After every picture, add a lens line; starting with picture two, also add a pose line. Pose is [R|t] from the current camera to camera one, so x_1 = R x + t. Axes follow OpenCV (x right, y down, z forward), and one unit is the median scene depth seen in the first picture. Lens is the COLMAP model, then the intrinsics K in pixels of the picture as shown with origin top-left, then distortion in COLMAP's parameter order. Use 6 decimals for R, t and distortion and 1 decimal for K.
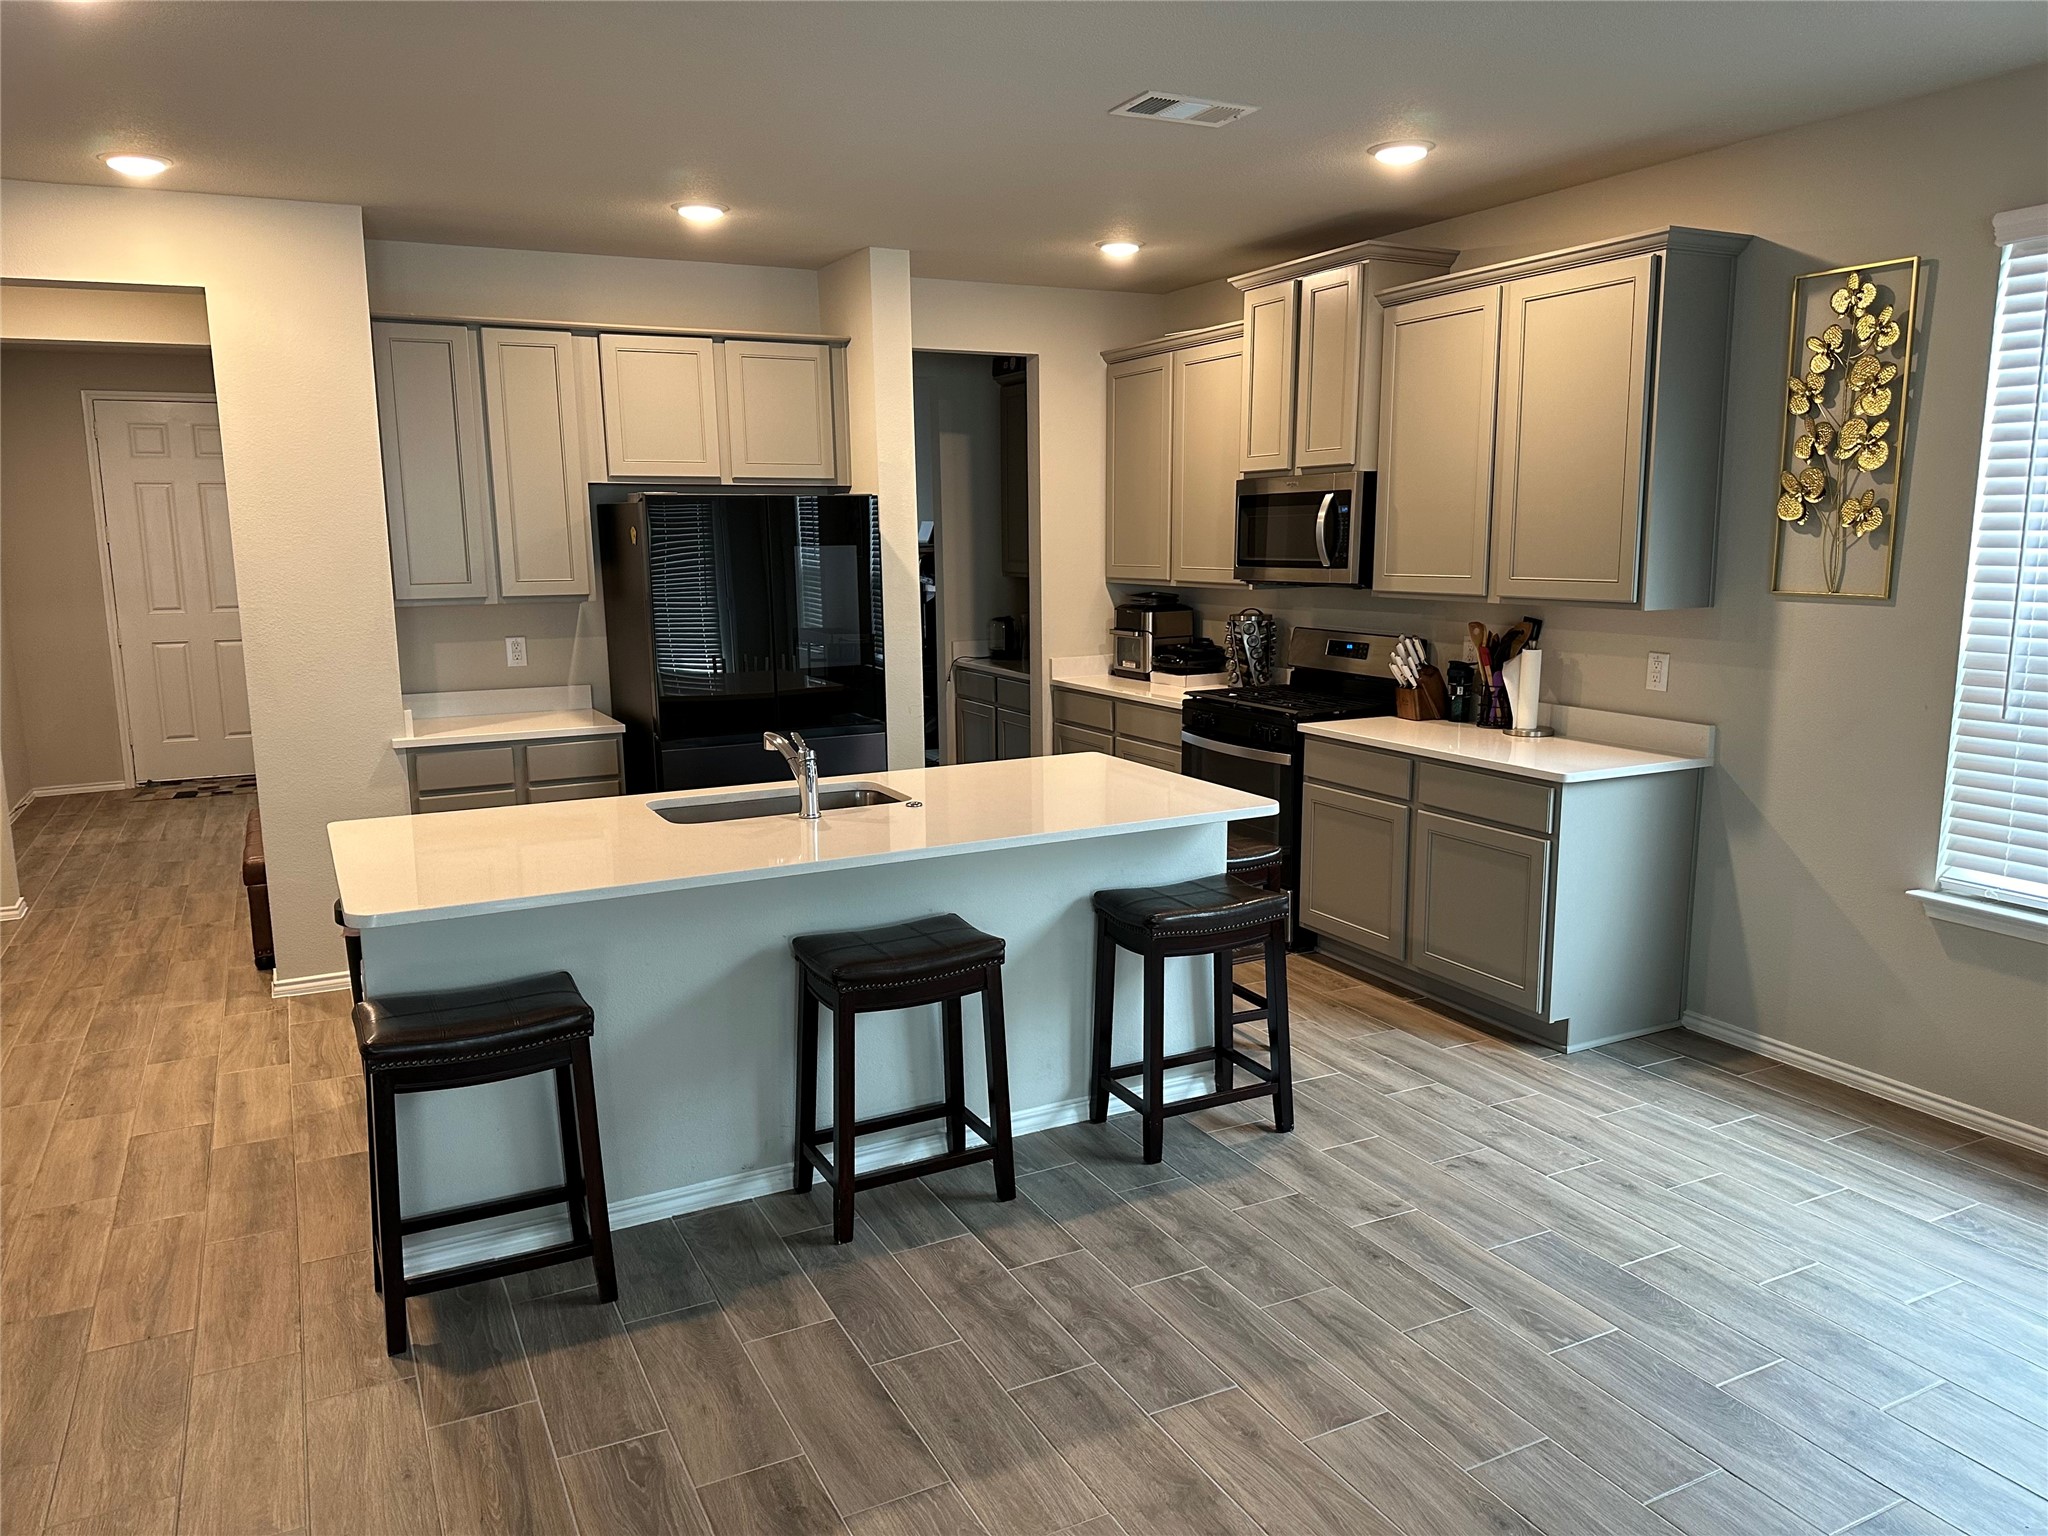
lens RADIAL K [[1449.5, 0, 1029.5], [0, 1449.5, 779.1], [0, 0, 1]] dist [-0.005866, -0.013547]
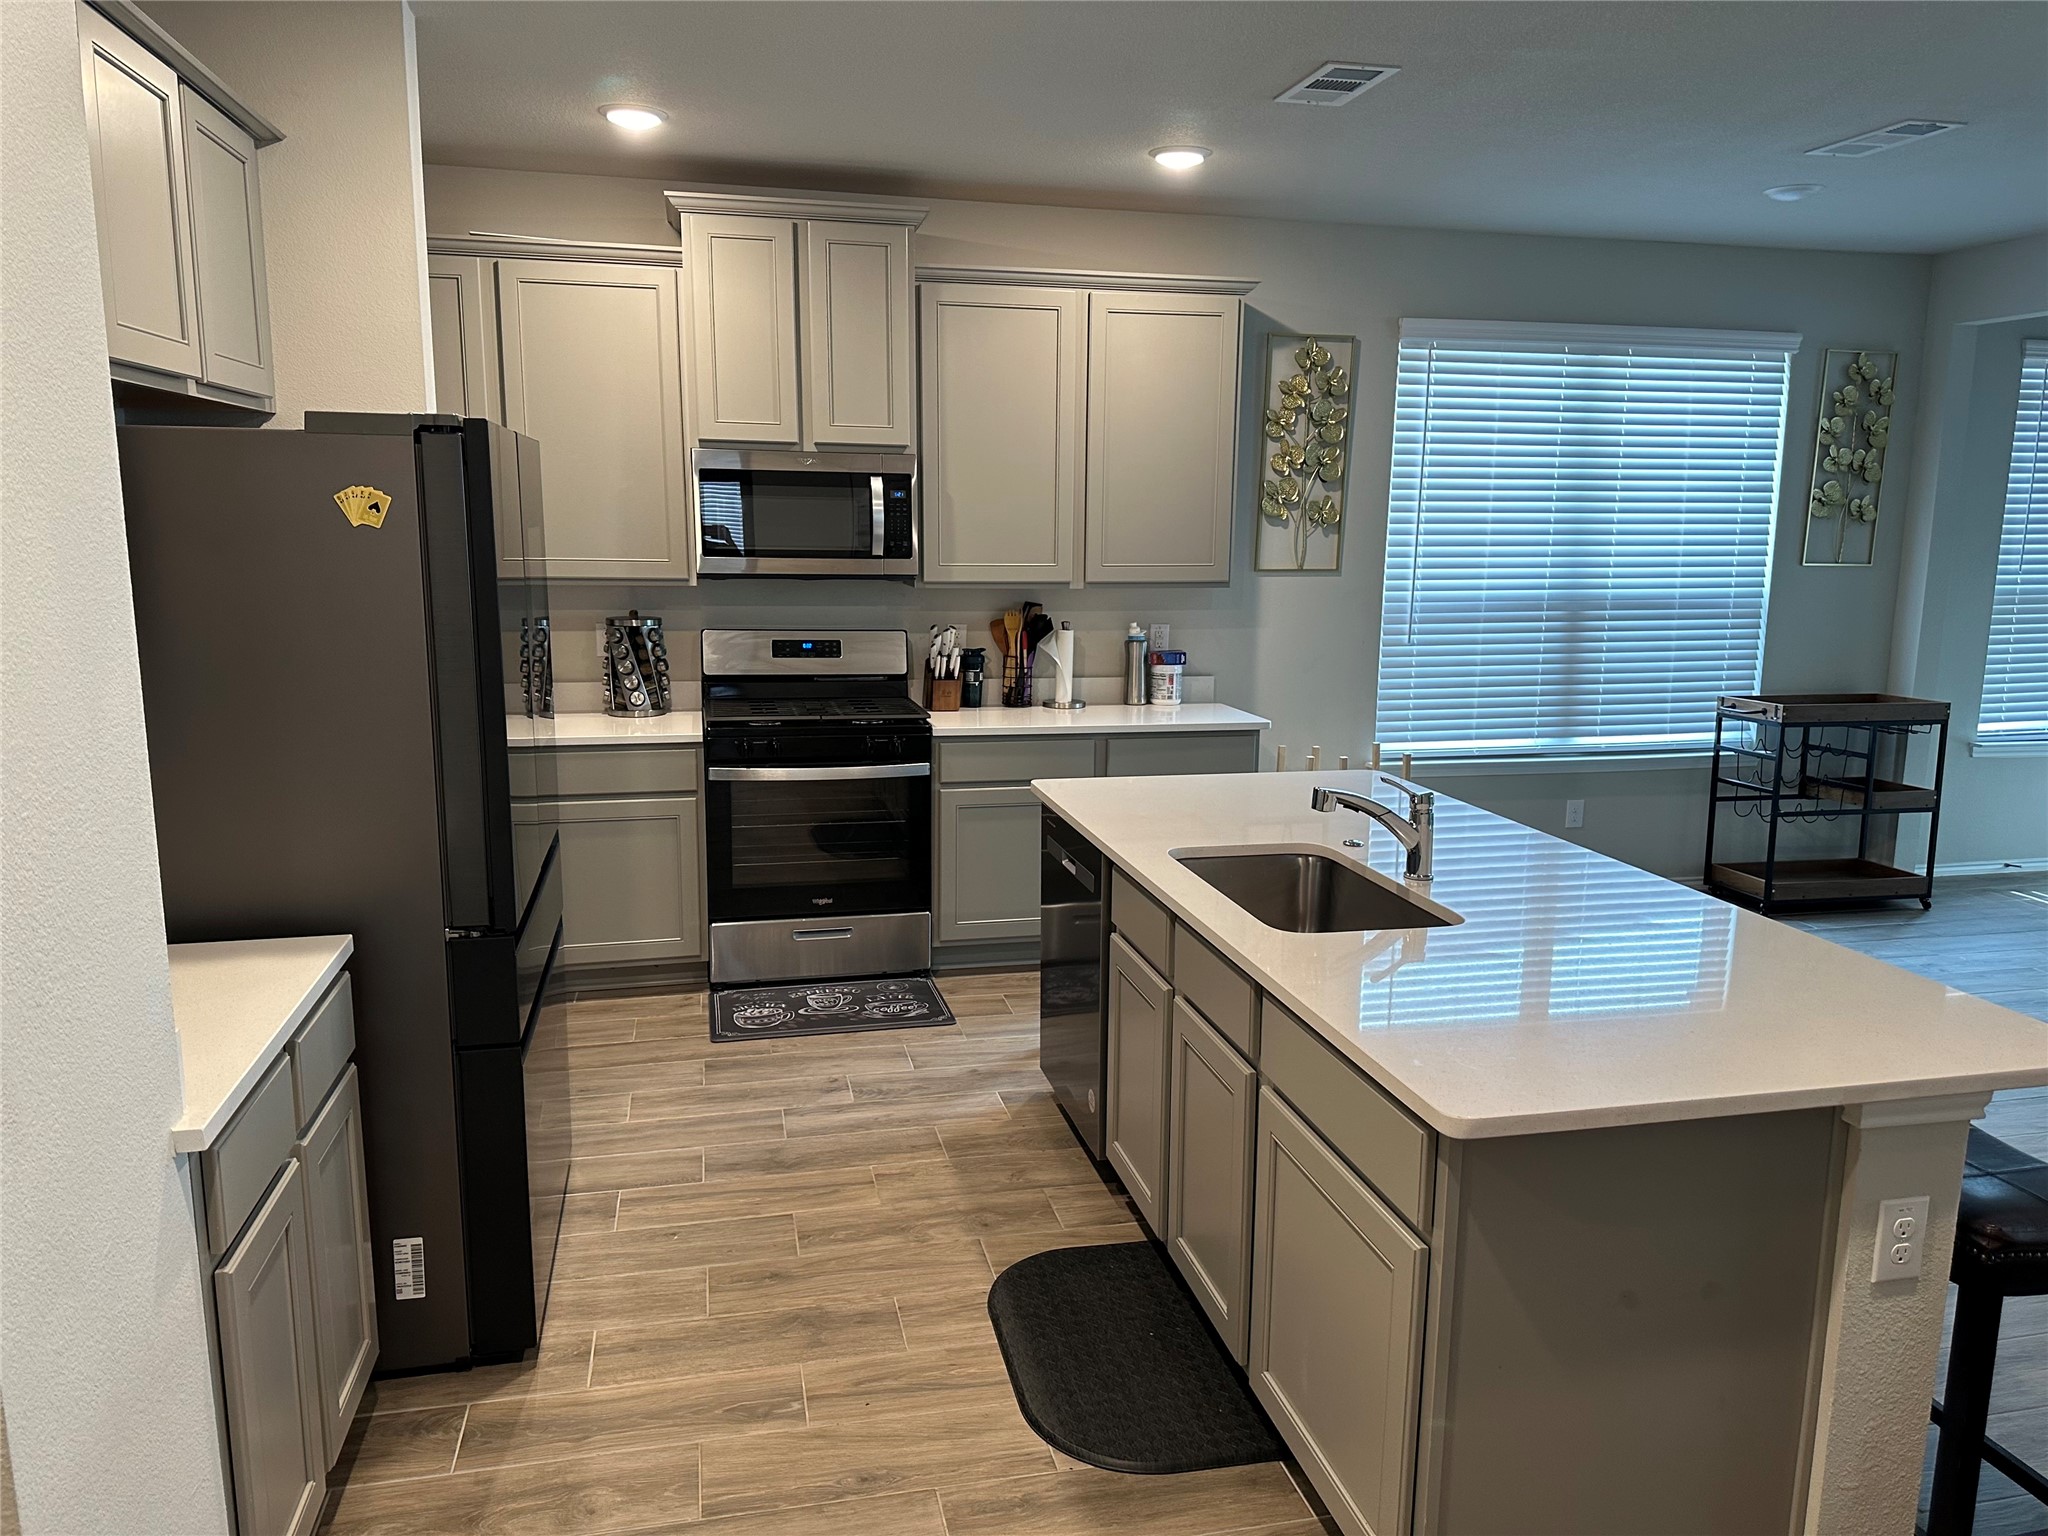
lens RADIAL K [[1449.5, 0, 1030.6], [0, 1449.5, 763.1], [0, 0, 1]] dist [-0.005866, -0.013547]
pose [[0.242994, -0.152981, 0.957889, -0.672852], [0.148634, 0.981697, 0.119078, -0.115420], [-0.958573, 0.113440, 0.261284, 0.700987]]
